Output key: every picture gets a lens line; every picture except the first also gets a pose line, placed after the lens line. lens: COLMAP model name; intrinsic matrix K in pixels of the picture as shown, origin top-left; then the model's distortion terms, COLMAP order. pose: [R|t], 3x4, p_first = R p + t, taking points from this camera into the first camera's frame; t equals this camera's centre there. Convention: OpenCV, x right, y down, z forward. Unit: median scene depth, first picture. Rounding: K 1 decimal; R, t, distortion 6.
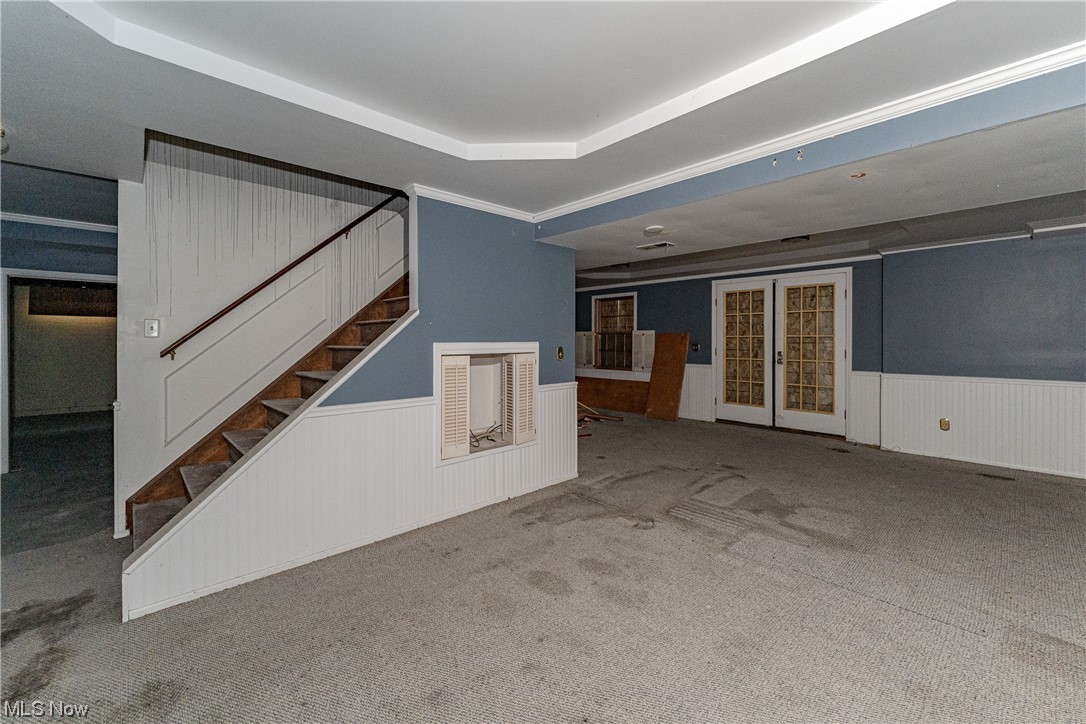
lens RADIAL K [[443.8, 0, 548.8], [0, 443.8, 337.9], [0, 0, 1]] dist [-0.004503, -0.000169]
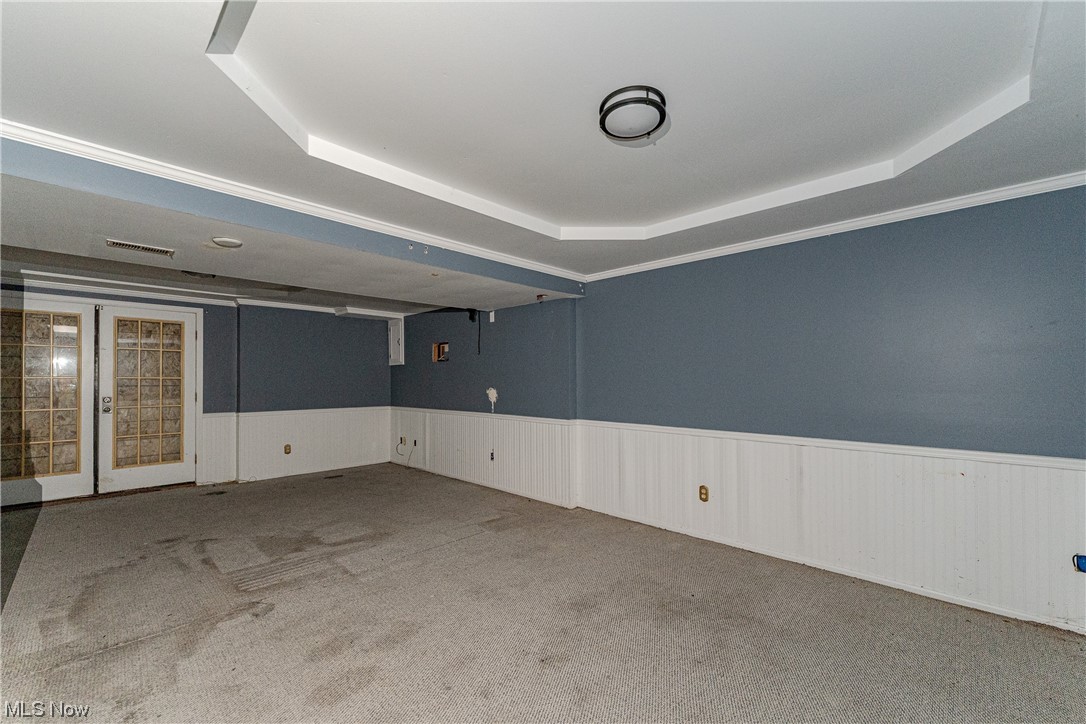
lens RADIAL K [[443.8, 0, 547.7], [0, 443.8, 382.4], [0, 0, 1]] dist [-0.004503, -0.000169]
pose [[-0.070373, -0.000532, 0.997521, -0.519912], [-0.003246, 0.999995, 0.000305, 0.002685], [-0.997515, -0.003217, -0.070375, 0.438575]]
